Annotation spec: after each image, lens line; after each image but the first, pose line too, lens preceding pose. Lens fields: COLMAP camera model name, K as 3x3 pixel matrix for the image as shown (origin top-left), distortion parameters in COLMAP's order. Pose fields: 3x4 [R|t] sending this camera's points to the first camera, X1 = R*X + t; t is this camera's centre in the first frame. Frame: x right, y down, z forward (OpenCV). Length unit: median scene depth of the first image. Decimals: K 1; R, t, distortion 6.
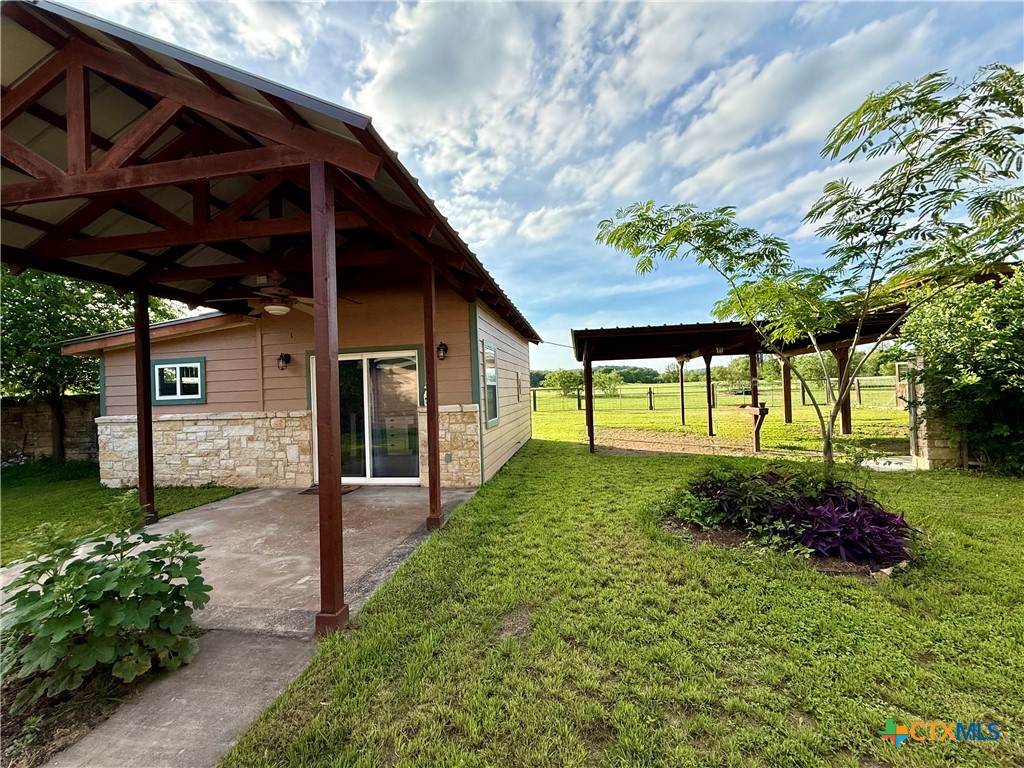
lens RADIAL K [[410.2, 0, 511.8], [0, 410.2, 391.4], [0, 0, 1]] dist [0.007544, -0.000096]
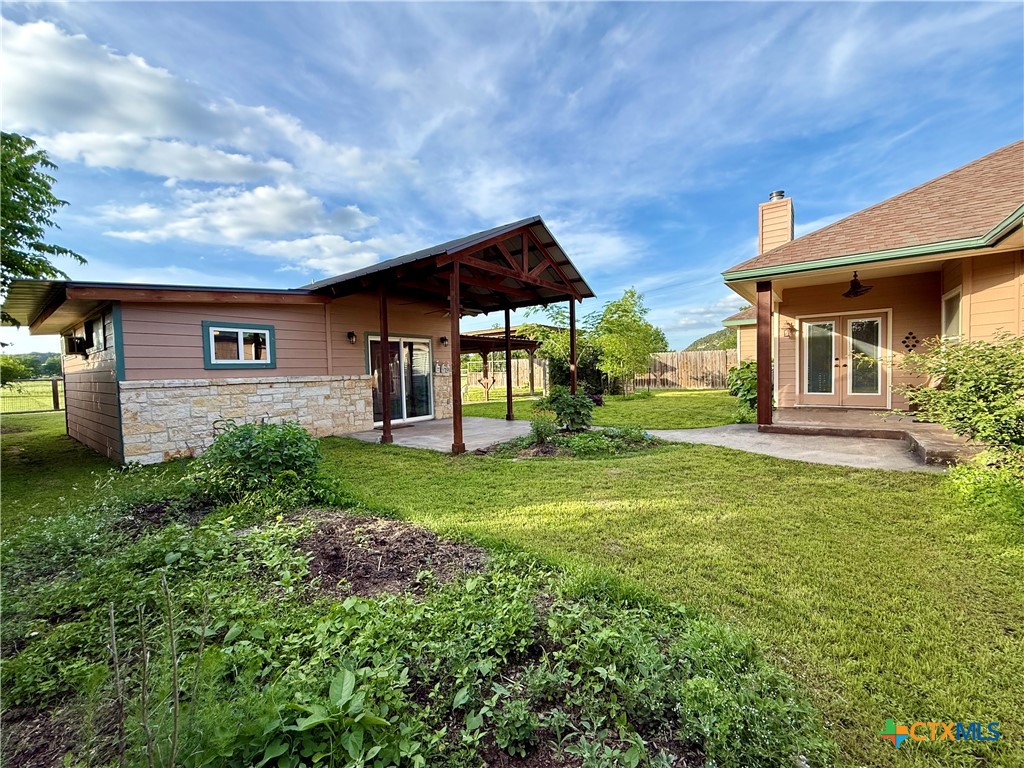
lens RADIAL K [[410.2, 0, 510.8], [0, 410.2, 384.0], [0, 0, 1]] dist [0.007544, -0.000096]
pose [[0.470292, -0.006746, 0.882485, -1.452377], [0.008012, 0.999962, 0.003374, 0.074447], [-0.882474, 0.005483, 0.470329, -0.070997]]
